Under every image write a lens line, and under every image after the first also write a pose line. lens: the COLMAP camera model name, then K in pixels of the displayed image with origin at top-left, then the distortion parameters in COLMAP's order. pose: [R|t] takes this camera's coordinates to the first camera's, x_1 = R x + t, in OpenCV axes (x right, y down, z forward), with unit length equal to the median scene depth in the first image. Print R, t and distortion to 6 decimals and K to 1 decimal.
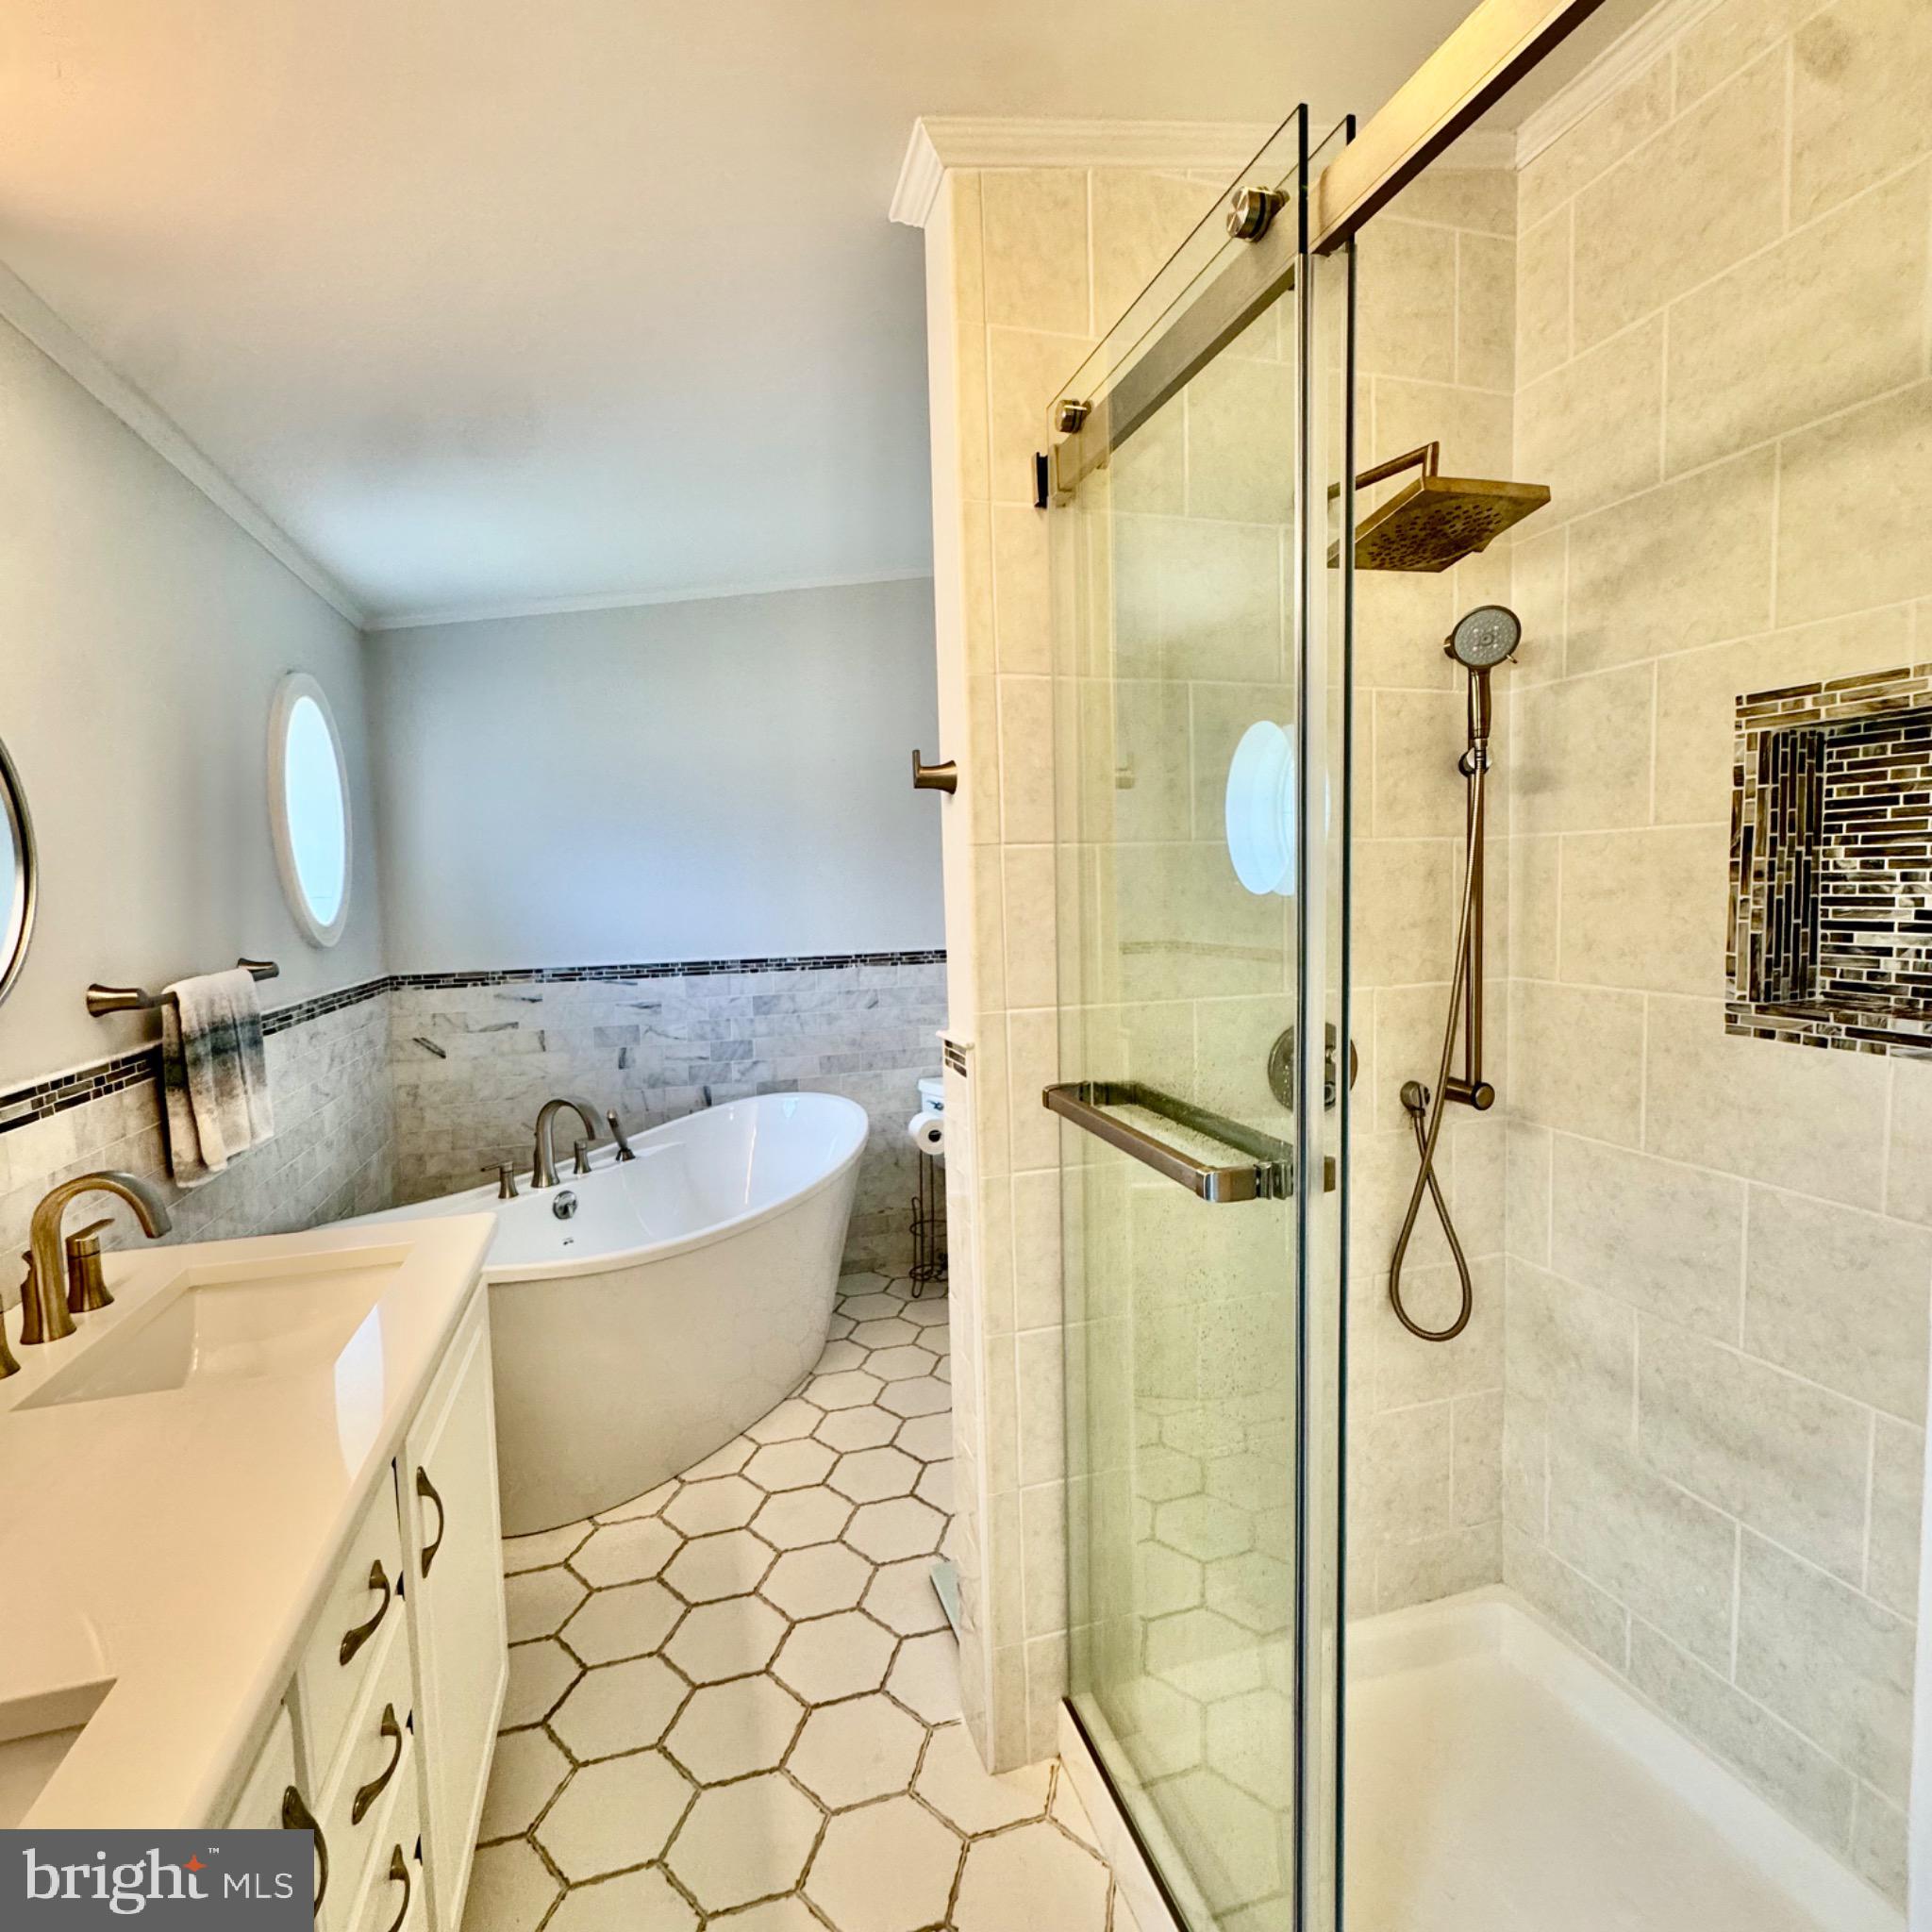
lens RADIAL K [[1026.2, 0, 966.0], [0, 1026.2, 966.0], [0, 0, 1]] dist [-0.000915, -0.000075]
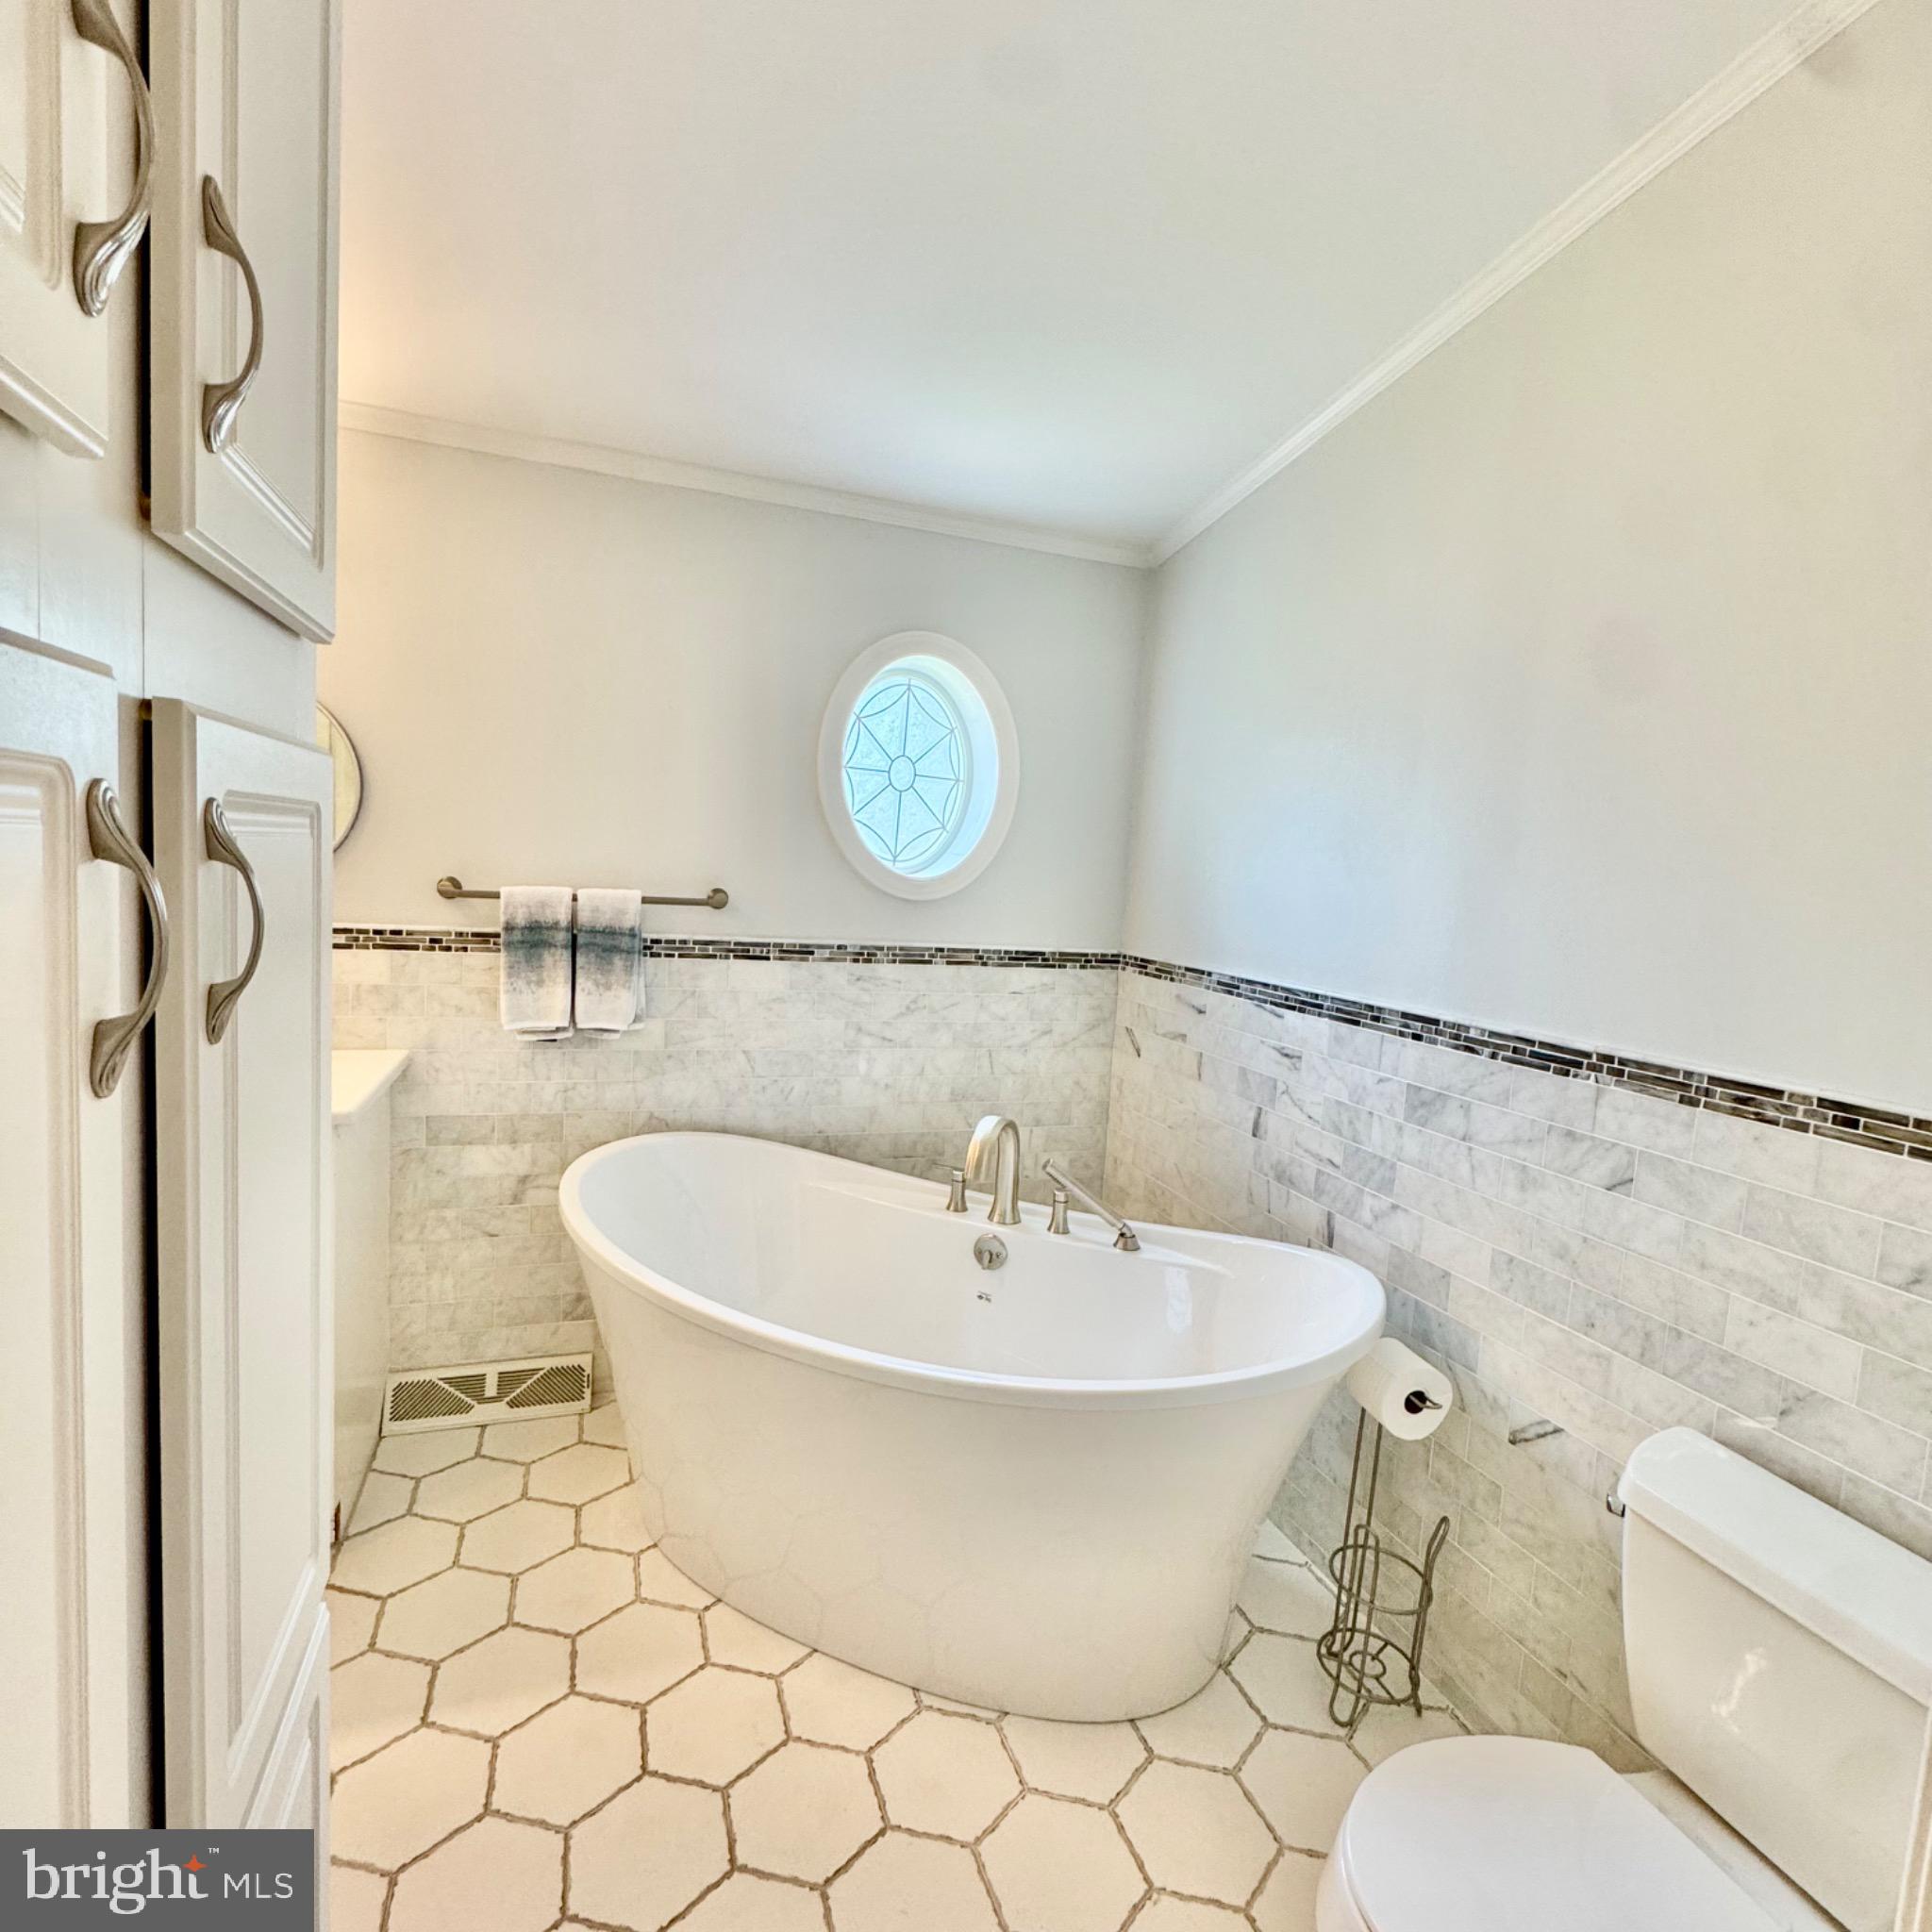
lens RADIAL K [[1026.2, 0, 966.0], [0, 1026.2, 966.0], [0, 0, 1]] dist [-0.000915, -0.000075]
pose [[0.054461, 0.125992, -0.990535, 0.299945], [-0.143440, 0.982706, 0.117109, -0.060182], [0.988159, 0.135704, 0.071591, 0.740497]]
